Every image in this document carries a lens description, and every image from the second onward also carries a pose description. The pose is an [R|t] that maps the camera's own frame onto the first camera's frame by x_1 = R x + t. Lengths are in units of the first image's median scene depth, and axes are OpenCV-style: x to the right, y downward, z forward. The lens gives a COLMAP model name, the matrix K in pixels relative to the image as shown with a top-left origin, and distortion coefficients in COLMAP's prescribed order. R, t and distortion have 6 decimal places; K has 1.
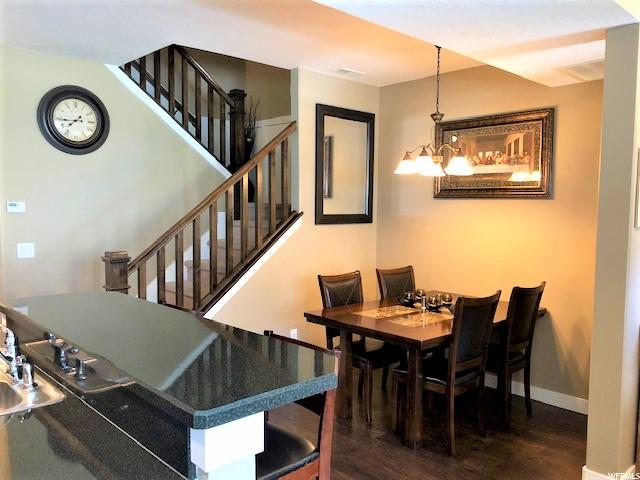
lens RADIAL K [[522.6, 0, 324.2], [0, 522.6, 243.1], [0, 0, 1]] dist [0.015232, -0.022306]
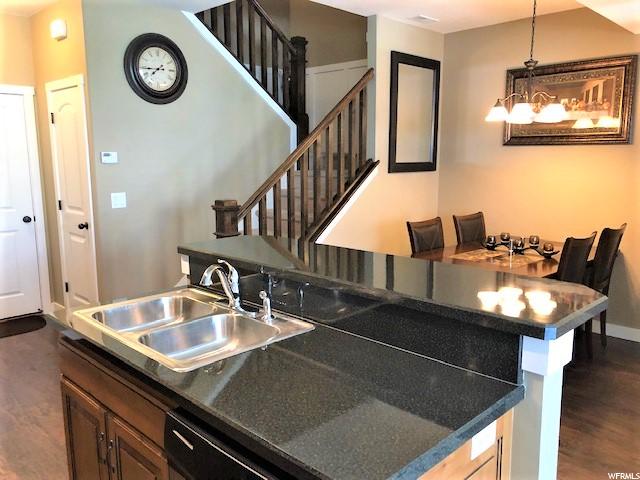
lens RADIAL K [[522.6, 0, 322.1], [0, 522.6, 237.8], [0, 0, 1]] dist [0.015232, -0.022306]
pose [[0.999509, -0.013518, 0.028264, -0.191622], [0.011233, 0.996773, 0.079483, 0.009217], [-0.029247, -0.079126, 0.996435, -0.025174]]
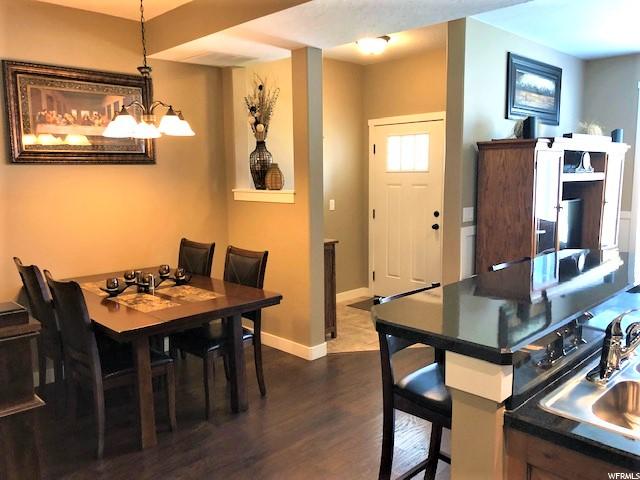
lens RADIAL K [[522.6, 0, 313.6], [0, 522.6, 235.9], [0, 0, 1]] dist [0.015232, -0.022306]
pose [[-0.009708, -0.136480, 0.990595, -0.595902], [0.083920, 0.987036, 0.136812, -0.055207], [-0.996425, 0.084459, 0.001871, 0.638187]]
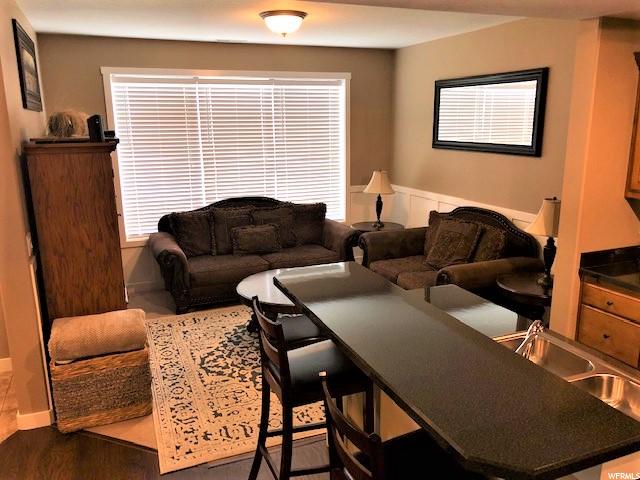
lens RADIAL K [[522.6, 0, 314.7], [0, 522.6, 242.1], [0, 0, 1]] dist [0.015232, -0.022306]
pose [[-0.923405, -0.086504, 0.373953, -0.247636], [0.028964, 0.955791, 0.292618, -0.138460], [-0.382733, 0.281036, -0.880076, 0.832057]]
